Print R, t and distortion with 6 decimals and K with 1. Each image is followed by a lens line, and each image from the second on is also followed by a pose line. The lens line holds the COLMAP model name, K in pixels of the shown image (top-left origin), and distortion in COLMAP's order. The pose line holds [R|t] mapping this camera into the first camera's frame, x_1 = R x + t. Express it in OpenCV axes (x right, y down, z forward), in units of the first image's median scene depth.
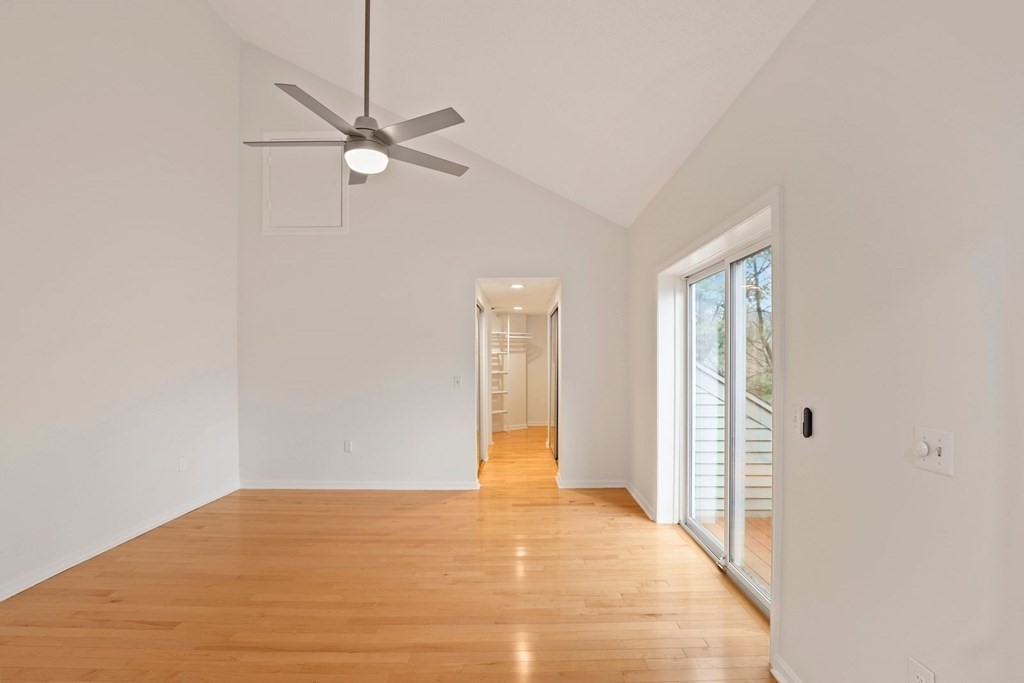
lens RADIAL K [[472.5, 0, 528.6], [0, 472.5, 362.3], [0, 0, 1]] dist [-0.035870, 0.007398]
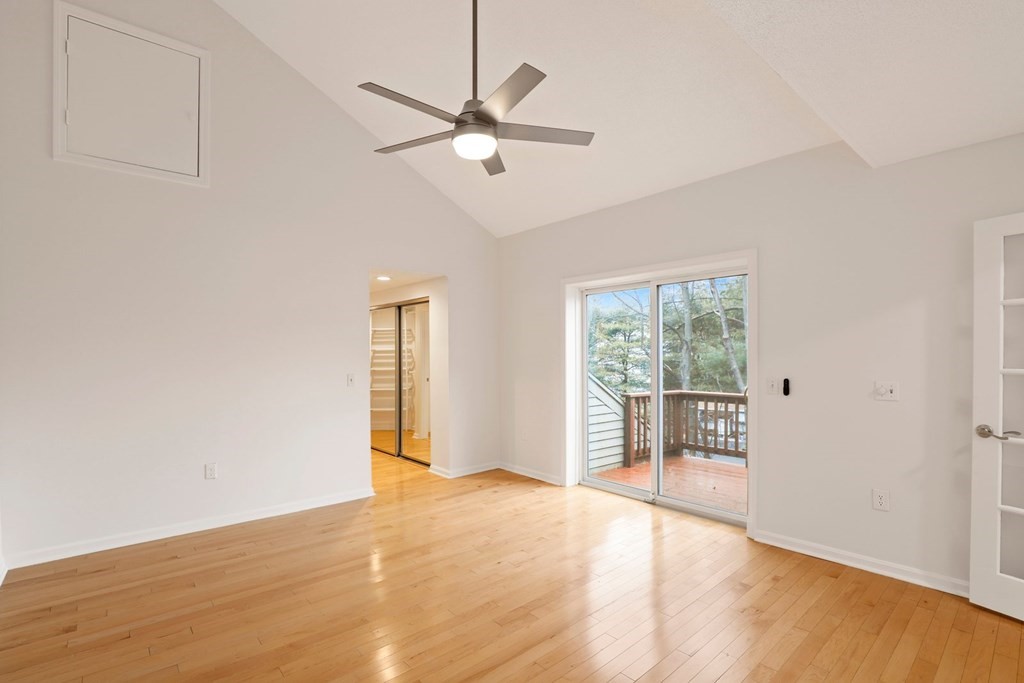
lens RADIAL K [[472.5, 0, 515.8], [0, 472.5, 352.4], [0, 0, 1]] dist [-0.035870, 0.007398]
pose [[0.758880, -0.001782, 0.651228, -0.594109], [0.010055, 0.999909, -0.008981, 0.000938], [-0.651152, 0.013363, 0.758829, 0.138309]]
